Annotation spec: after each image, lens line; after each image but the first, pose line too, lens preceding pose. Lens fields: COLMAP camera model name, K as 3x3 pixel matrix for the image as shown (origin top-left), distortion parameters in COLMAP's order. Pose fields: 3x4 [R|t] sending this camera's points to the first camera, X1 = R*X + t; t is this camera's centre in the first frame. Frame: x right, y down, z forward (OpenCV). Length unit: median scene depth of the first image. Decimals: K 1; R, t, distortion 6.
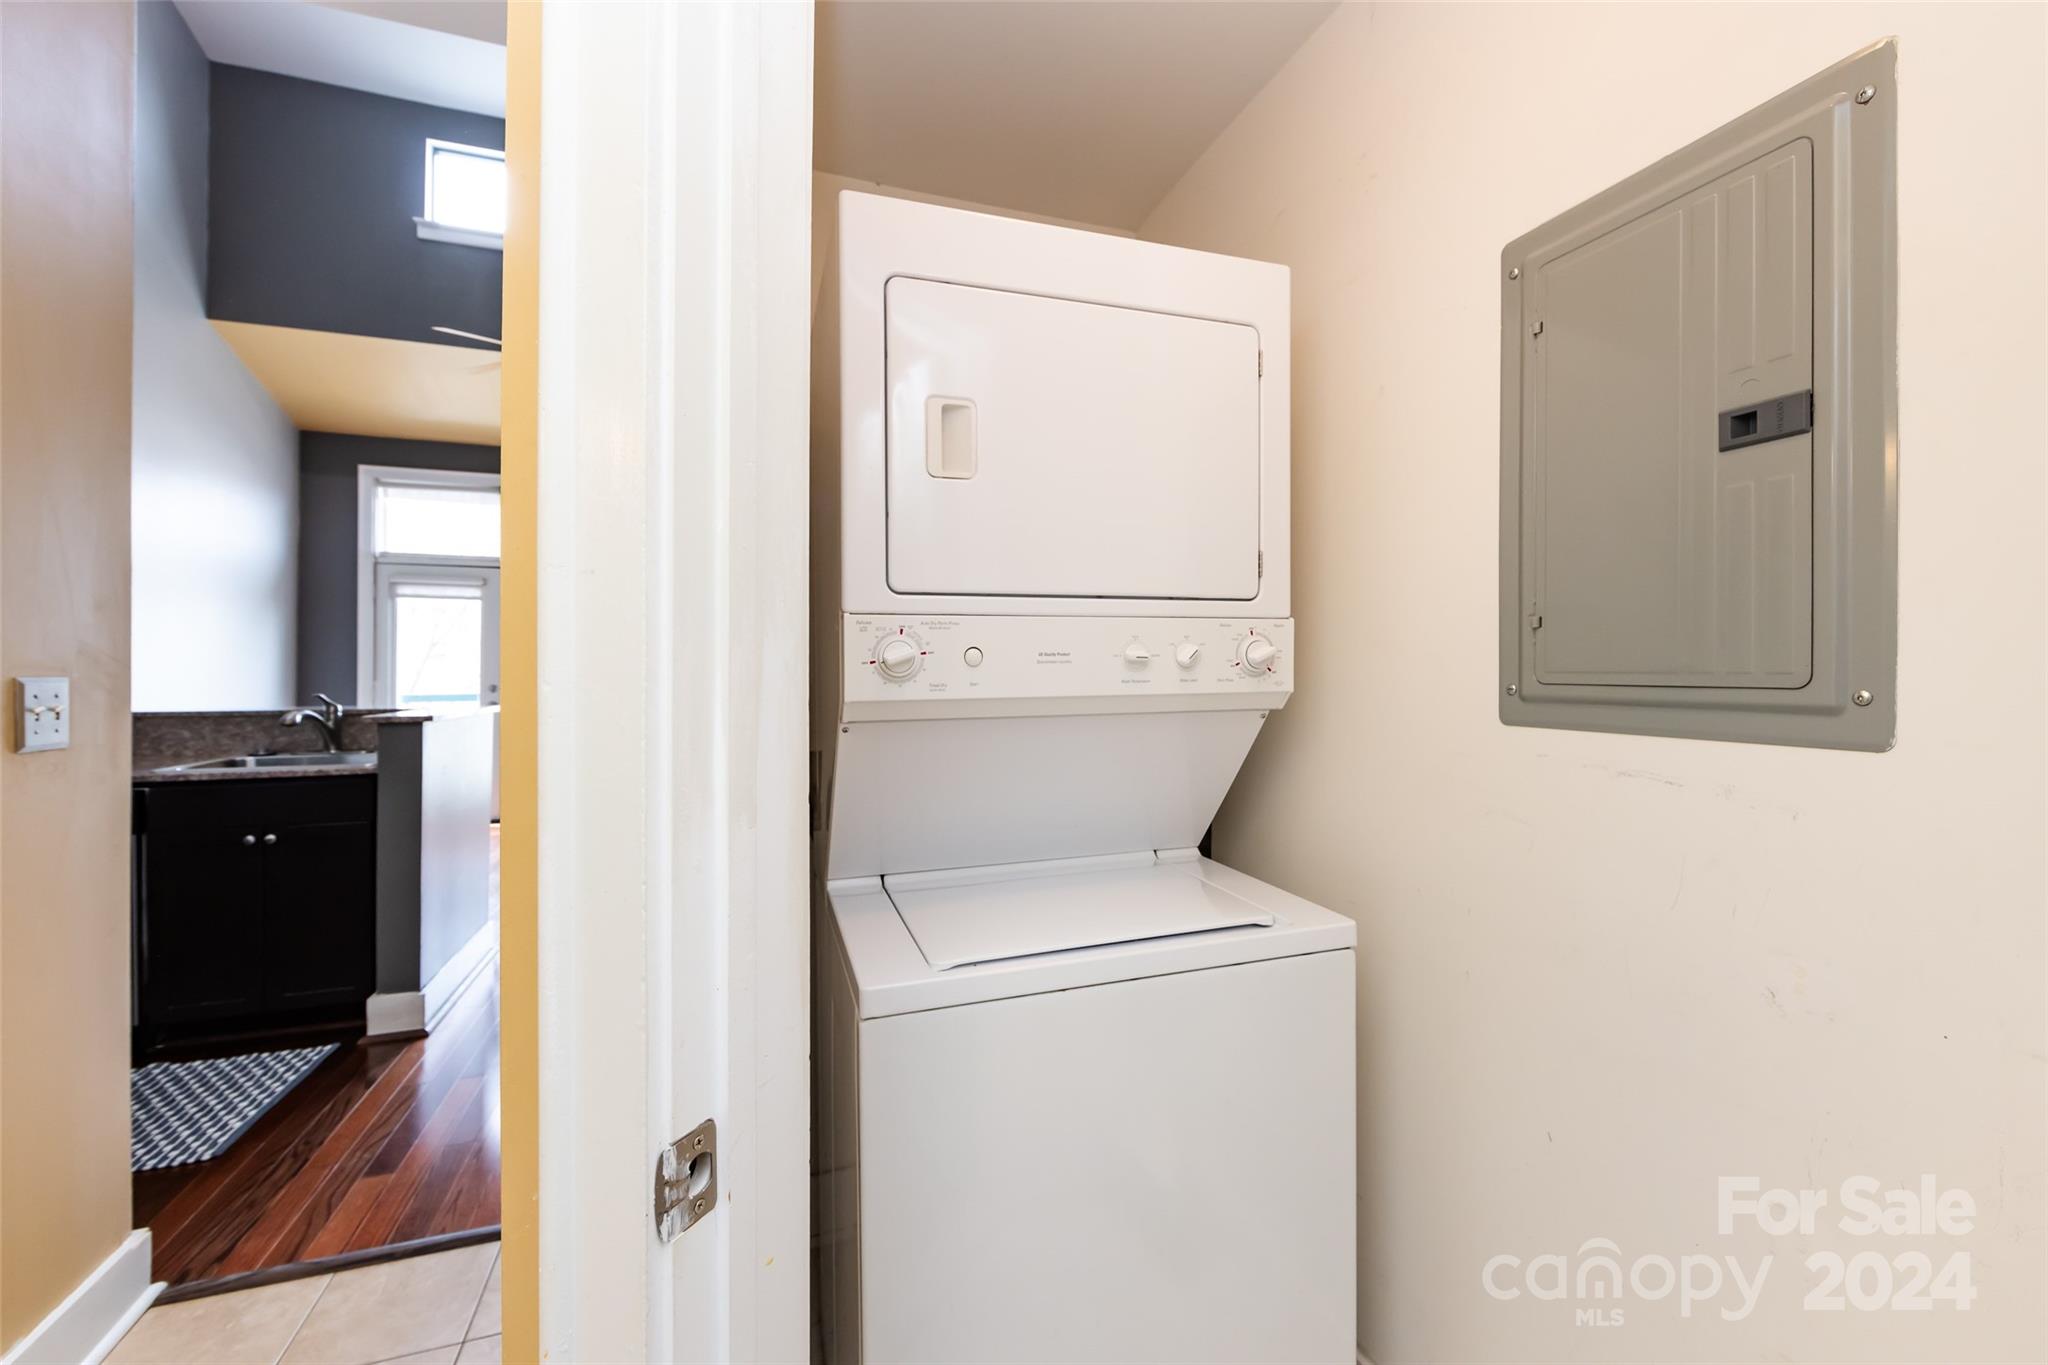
lens RADIAL K [[809.8, 0, 1035.1], [0, 809.8, 672.2], [0, 0, 1]] dist [-0.003042, -0.001097]
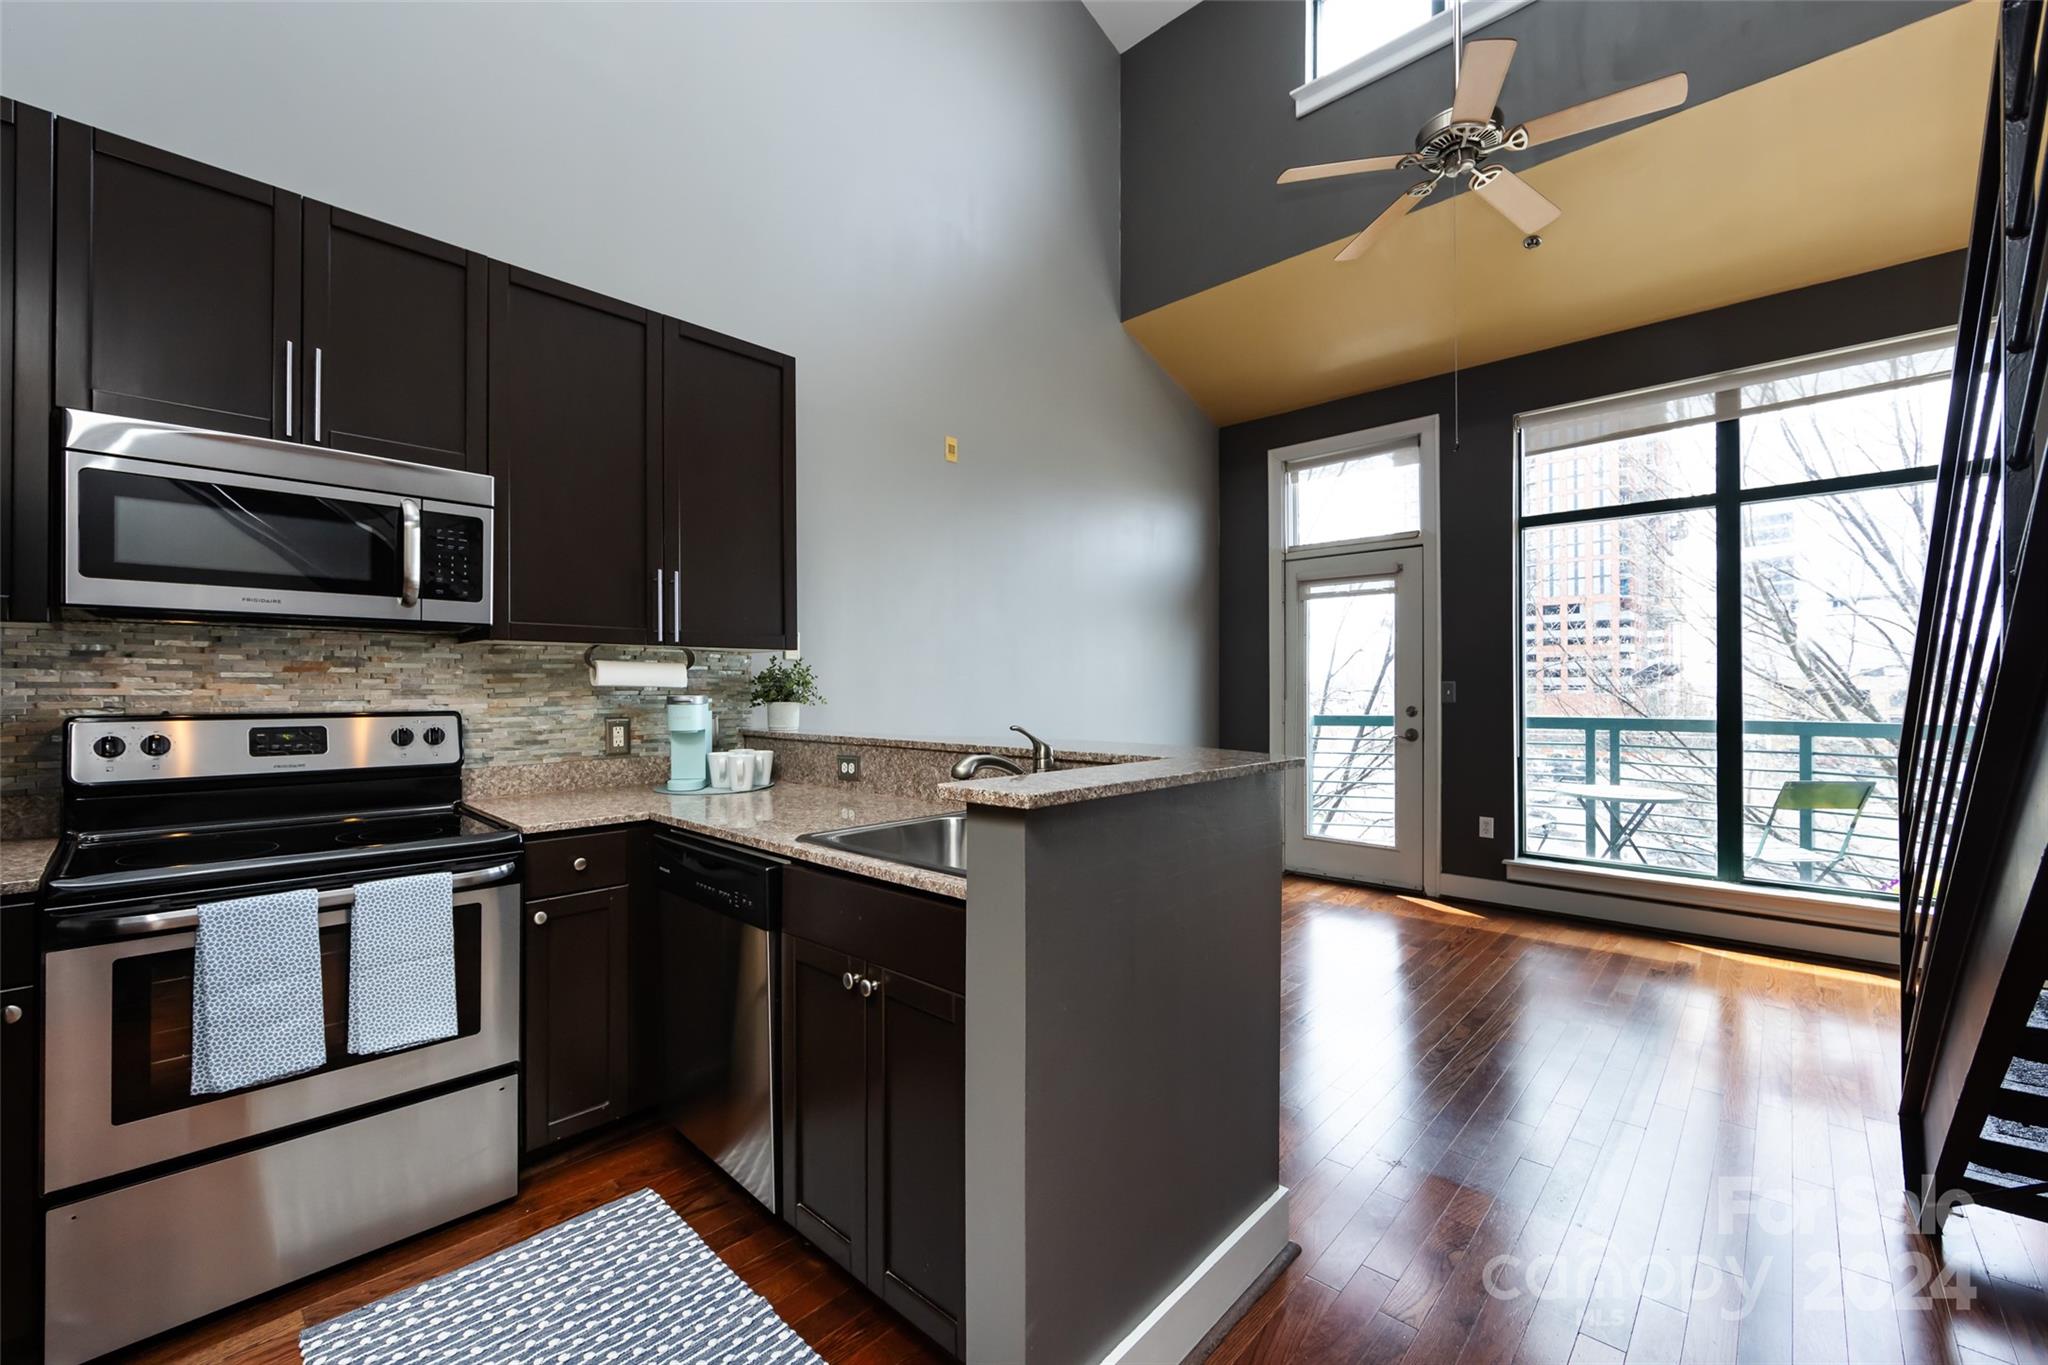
lens RADIAL K [[809.8, 0, 1011.3], [0, 809.8, 682.6], [0, 0, 1]] dist [-0.003042, -0.001097]
pose [[0.432328, -0.009570, -0.901666, -0.174182], [0.002847, 0.999953, -0.009248, 0.000087], [0.901712, 0.001431, 0.432335, 0.372234]]
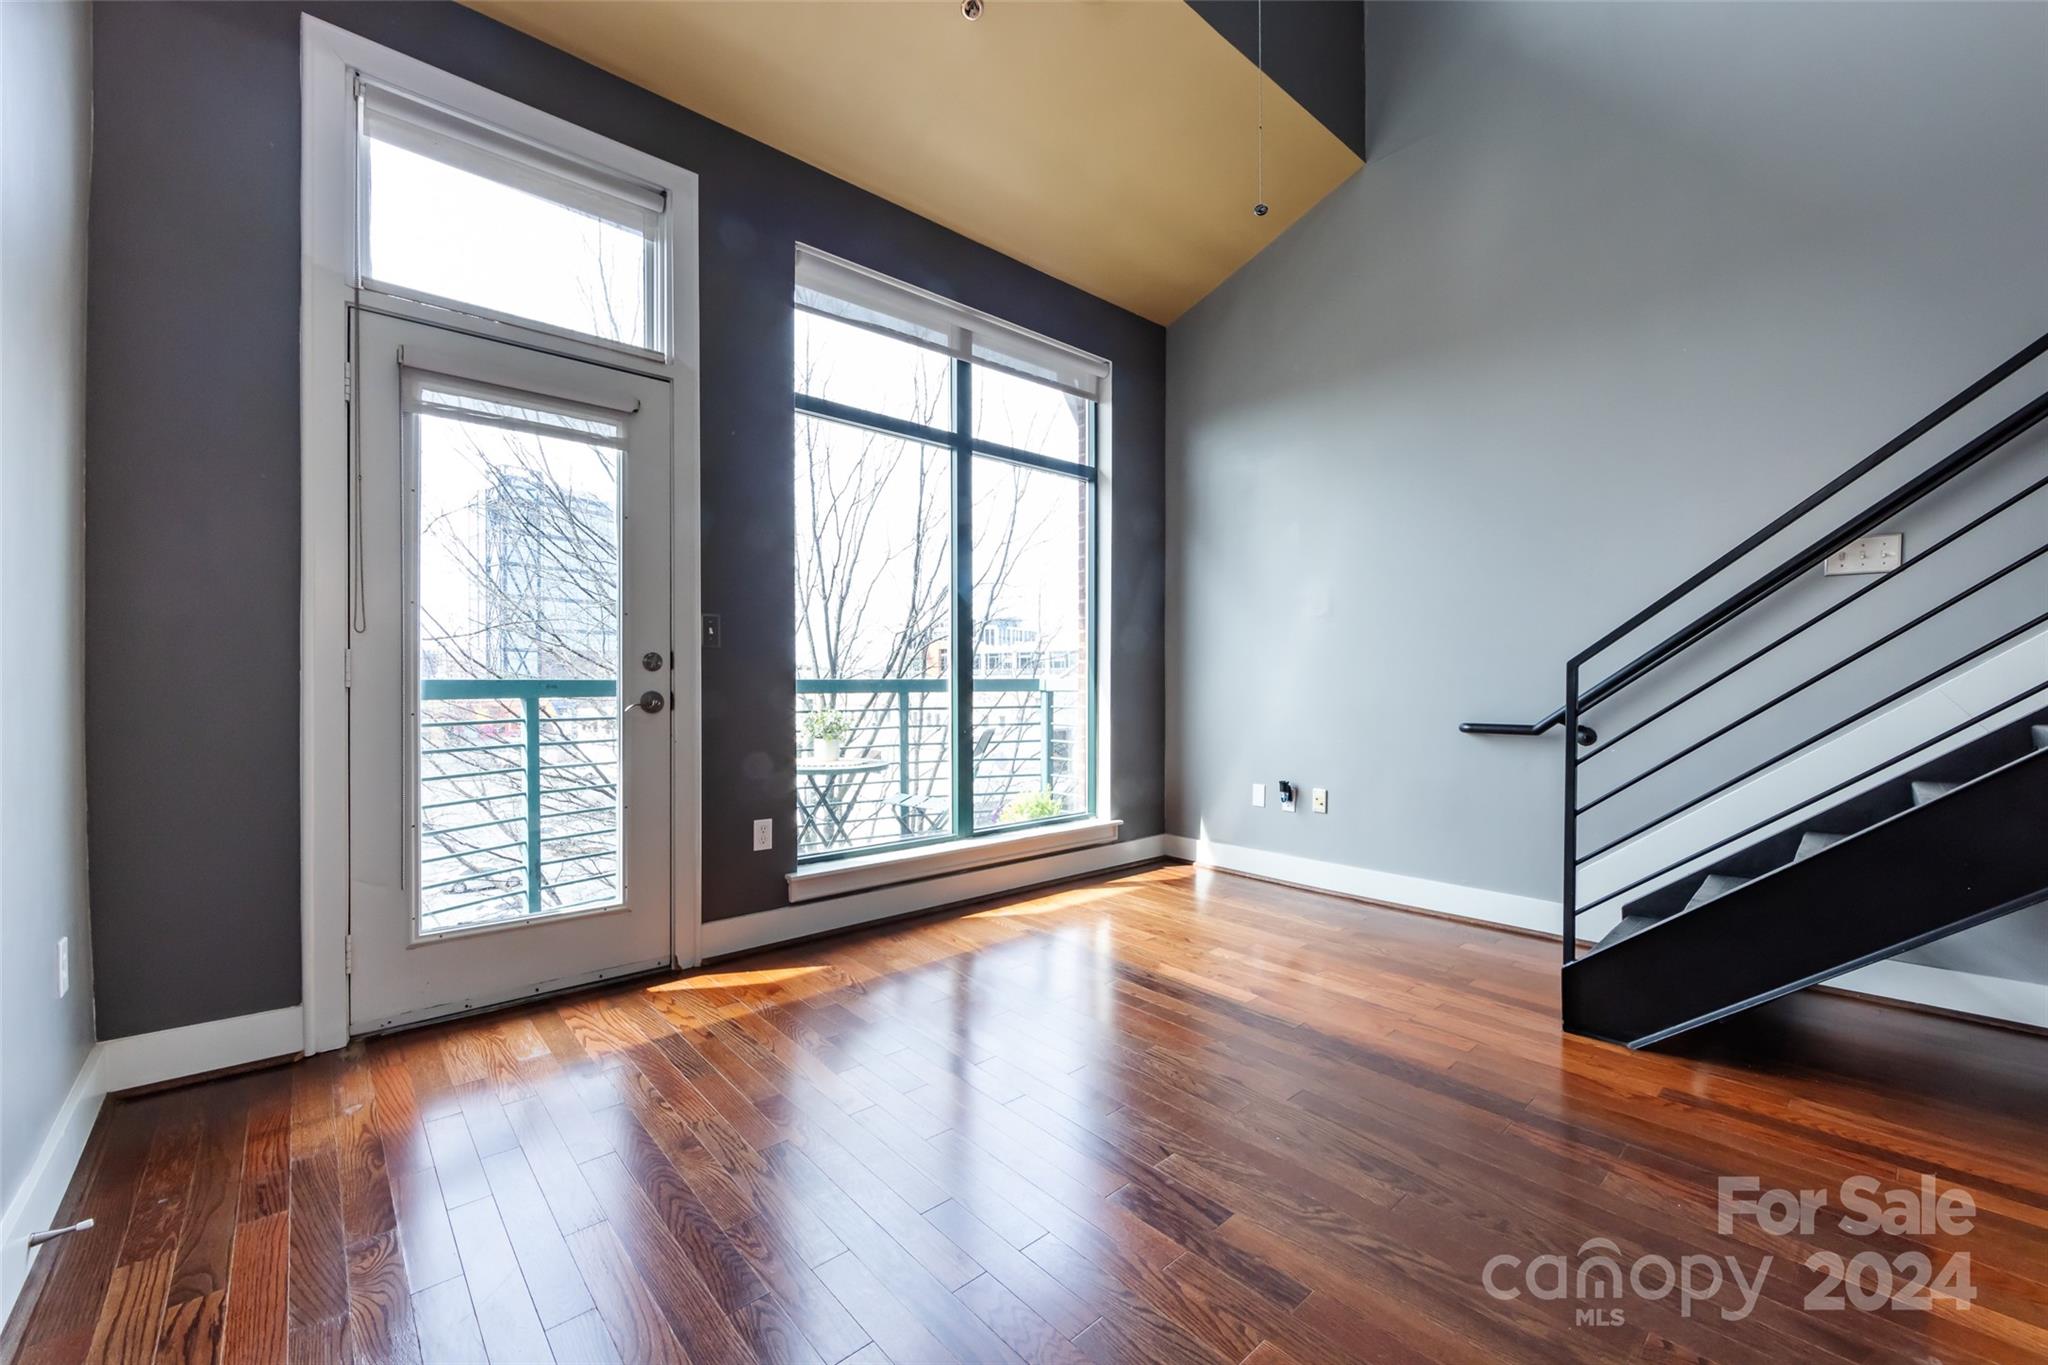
lens RADIAL K [[809.8, 0, 1029.0], [0, 809.8, 688.1], [0, 0, 1]] dist [-0.003042, -0.001097]
pose [[0.930677, -0.006894, 0.365777, -0.670482], [0.005321, 0.999972, 0.005310, 0.034370], [-0.365803, -0.002996, 0.930687, 0.557365]]
